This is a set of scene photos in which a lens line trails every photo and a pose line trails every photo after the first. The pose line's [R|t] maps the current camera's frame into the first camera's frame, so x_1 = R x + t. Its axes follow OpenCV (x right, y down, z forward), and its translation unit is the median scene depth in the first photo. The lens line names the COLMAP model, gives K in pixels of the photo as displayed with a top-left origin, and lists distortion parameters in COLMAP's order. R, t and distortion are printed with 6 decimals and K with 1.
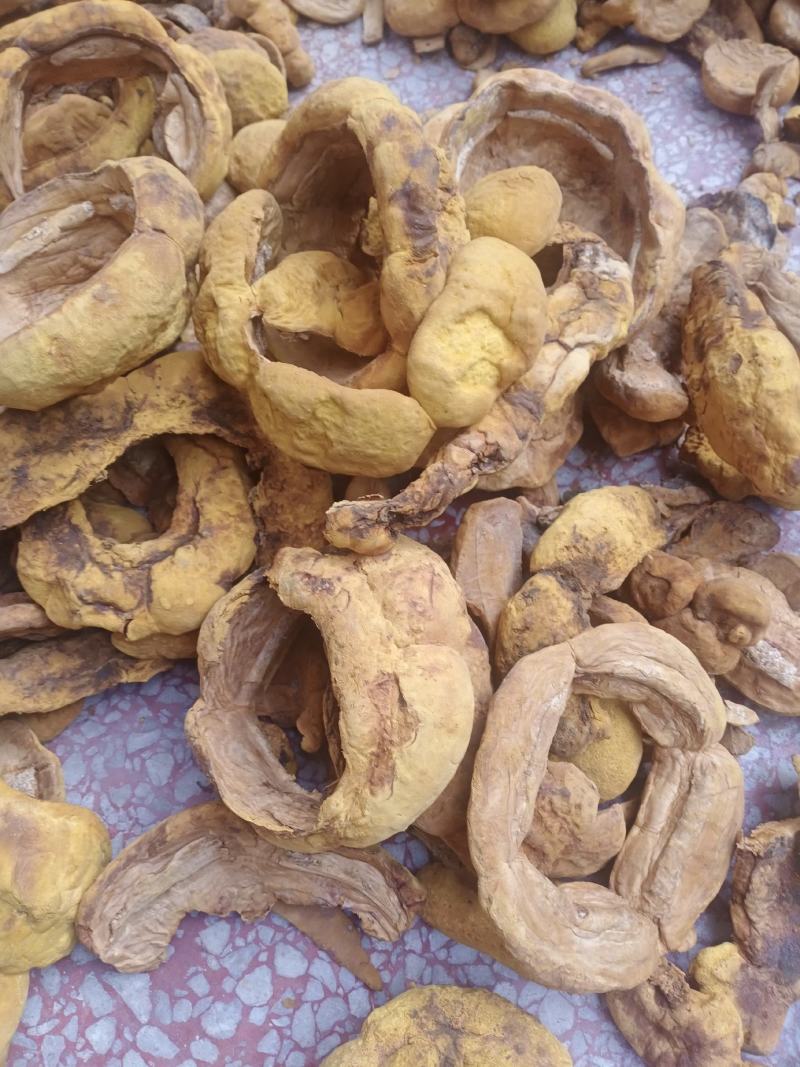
lens RADIAL K [[954.3, 0, 382.1], [0, 954.3, 527.3], [0, 0, 1]] dist [0.109025, -0.231135]
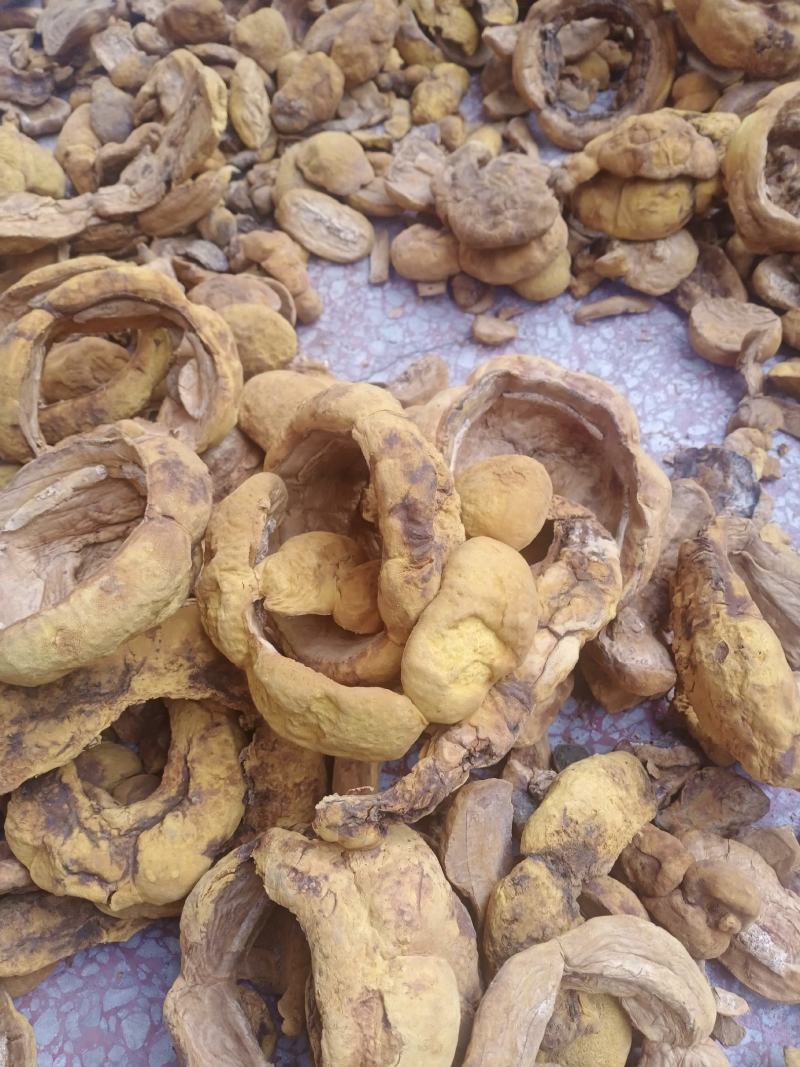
lens RADIAL K [[954.3, 0, 382.1], [0, 954.3, 527.3], [0, 0, 1]] dist [0.109025, -0.231135]
pose [[0.999494, 0.031622, 0.003539, -0.002369], [-0.030974, 0.992359, -0.119435, -0.162852], [-0.007288, 0.119265, 0.992836, -0.030683]]
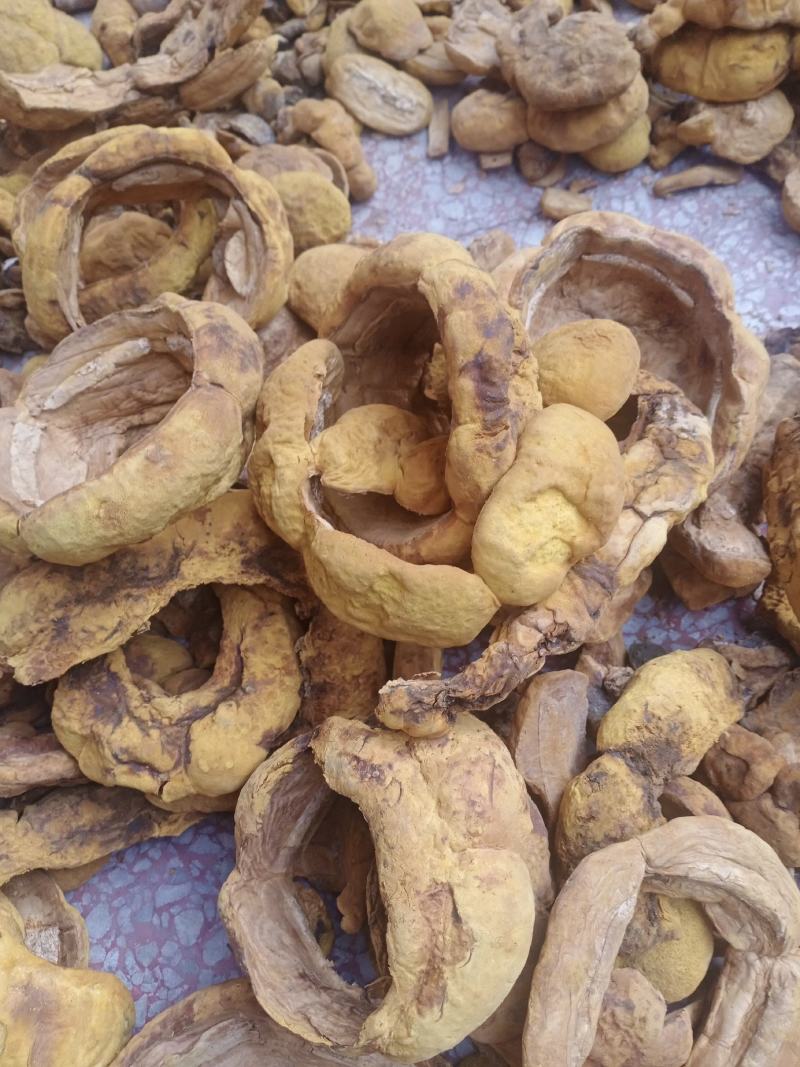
lens RADIAL K [[962.6, 0, 375.1], [0, 962.6, 529.6], [0, 0, 1]] dist [0.130040, -0.297915]
pose [[0.998285, 0.035555, -0.046507, -0.021527], [-0.037819, 0.998095, -0.048743, -0.110485], [0.044685, 0.050418, 0.997728, 0.044875]]
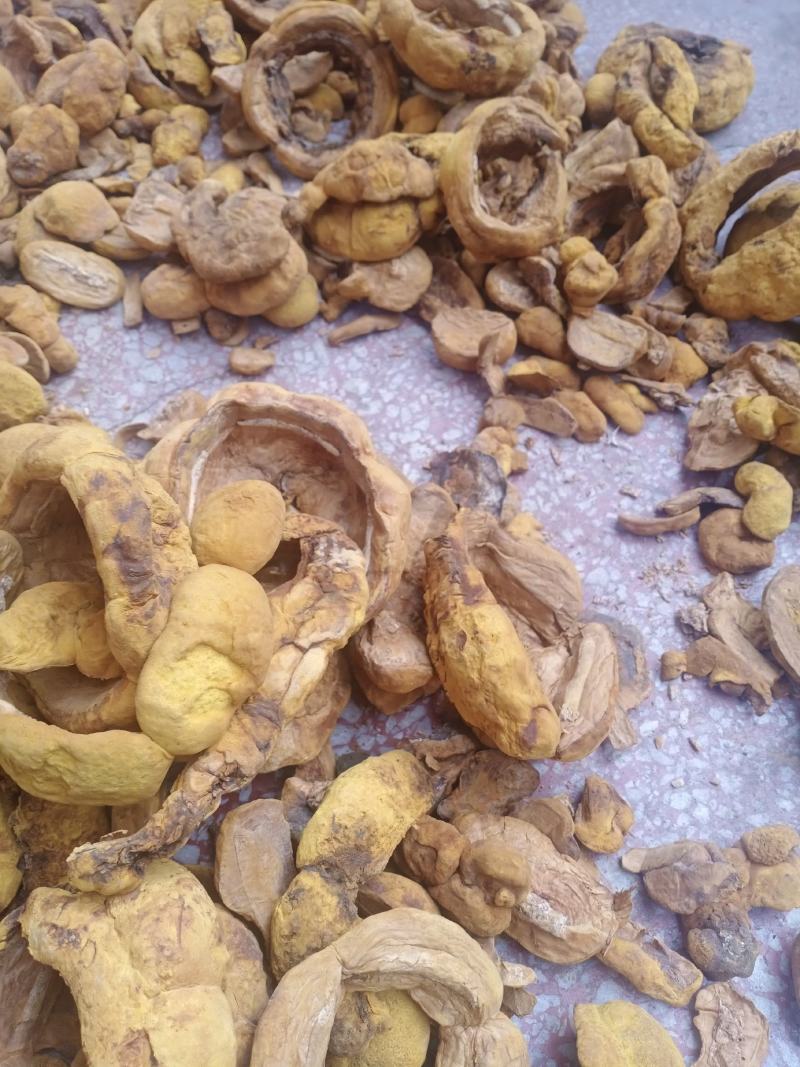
lens RADIAL K [[954.3, 0, 382.1], [0, 954.3, 527.3], [0, 0, 1]] dist [0.109025, -0.231135]
pose [[0.985191, -0.102146, 0.137712, 0.138713], [0.121527, 0.982581, -0.140592, -0.150415], [-0.120952, 0.155246, 0.980443, -0.064266]]
